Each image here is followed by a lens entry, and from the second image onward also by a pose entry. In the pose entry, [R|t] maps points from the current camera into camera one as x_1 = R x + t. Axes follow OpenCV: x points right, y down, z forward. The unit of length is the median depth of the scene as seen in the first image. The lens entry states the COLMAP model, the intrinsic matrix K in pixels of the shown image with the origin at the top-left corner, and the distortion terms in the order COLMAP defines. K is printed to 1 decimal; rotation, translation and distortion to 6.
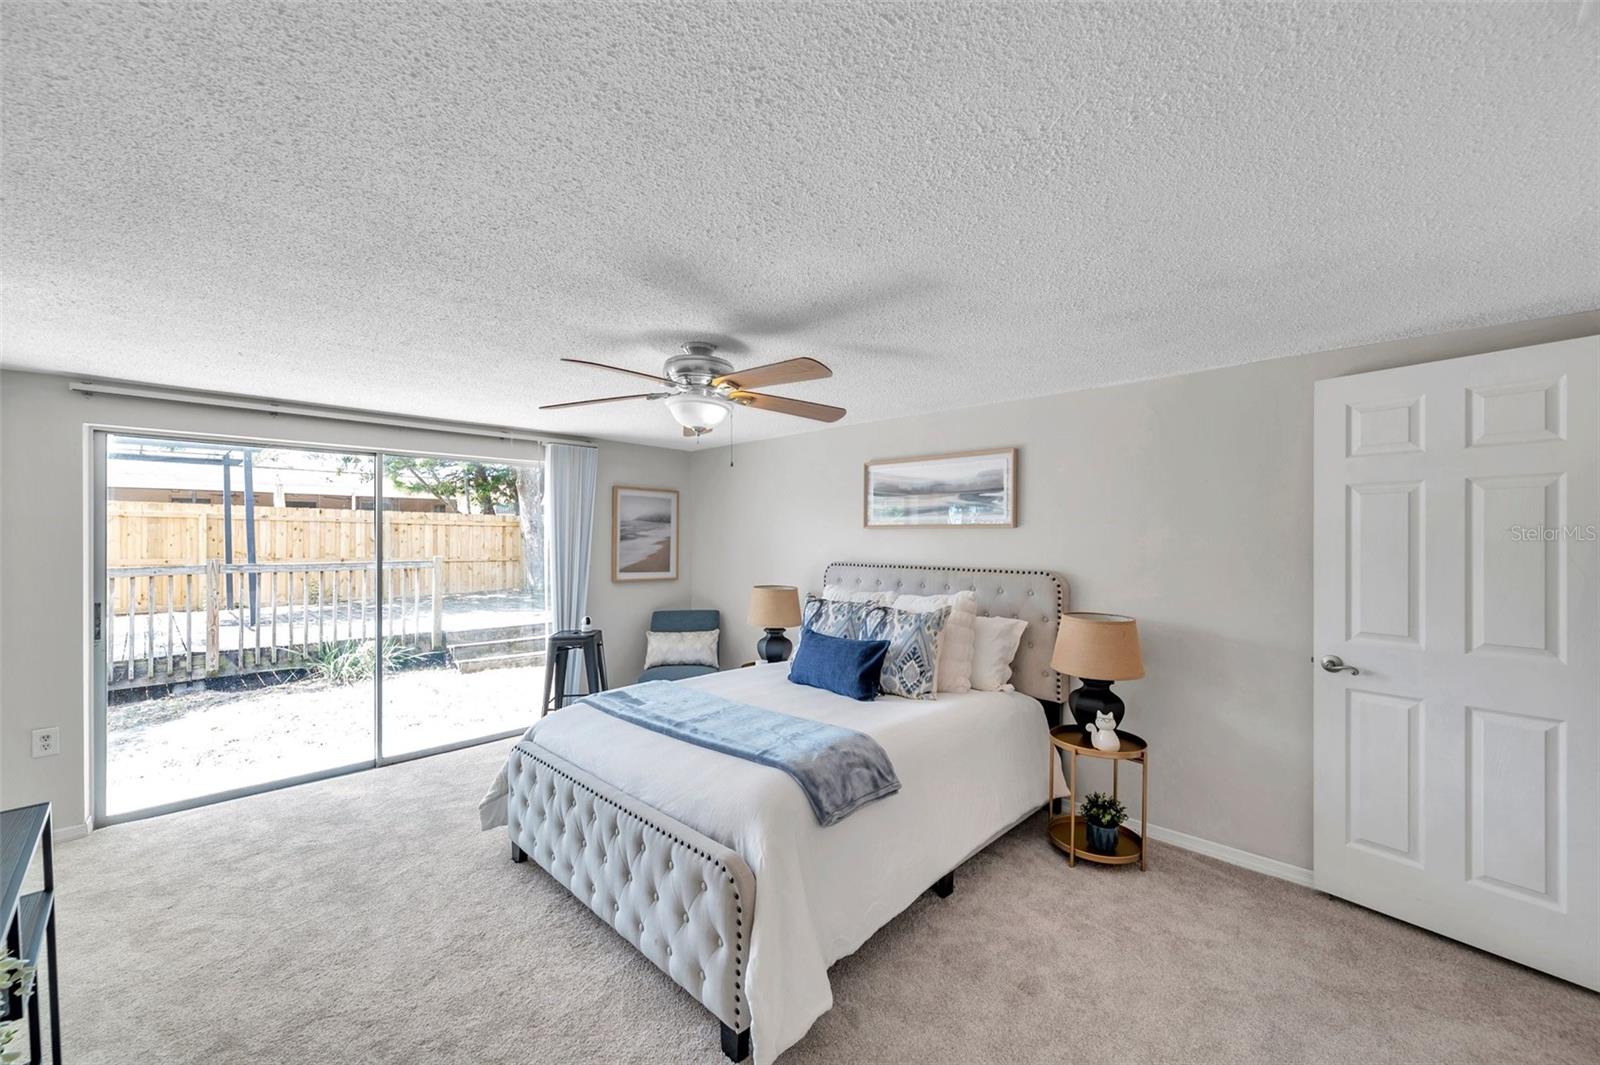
lens RADIAL K [[643.1, 0, 811.2], [0, 643.1, 535.0], [0, 0, 1]] dist [-0.001296, -0.000720]
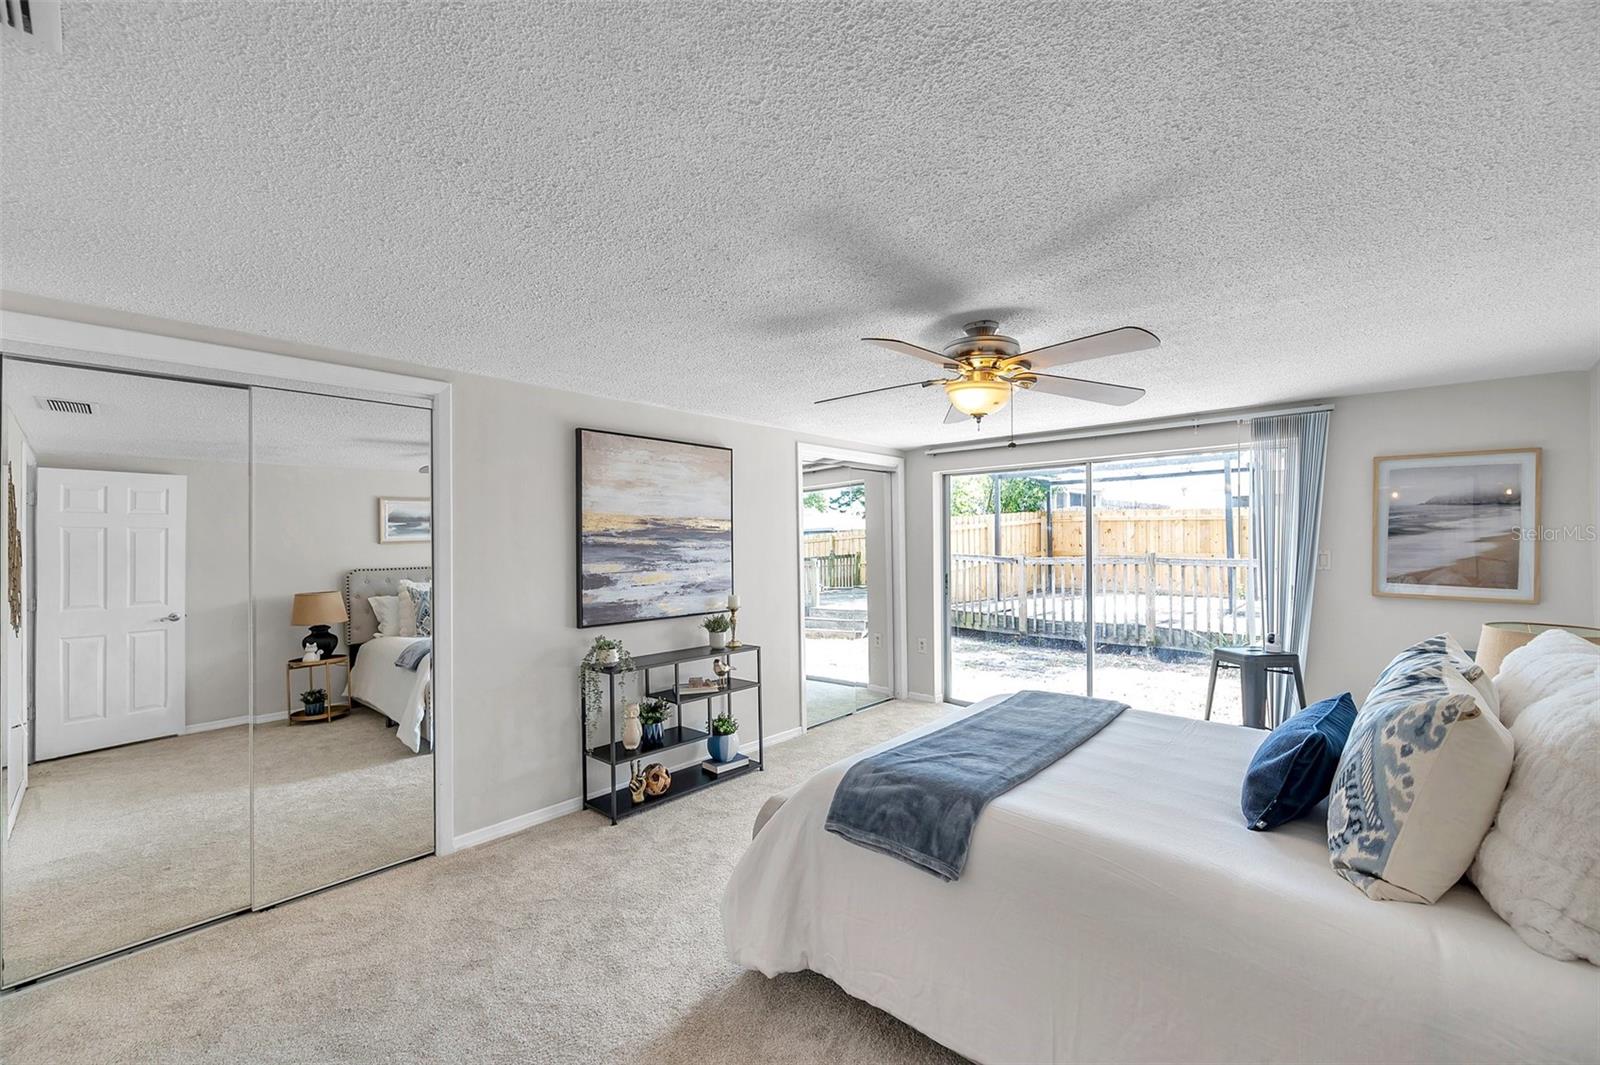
lens RADIAL K [[643.1, 0, 806.9], [0, 643.1, 537.6], [0, 0, 1]] dist [-0.001296, -0.000720]
pose [[0.021116, -0.003826, -0.999770, 0.372000], [0.012285, 0.999918, -0.003567, 0.005167], [0.999702, -0.012206, 0.021161, 0.362730]]
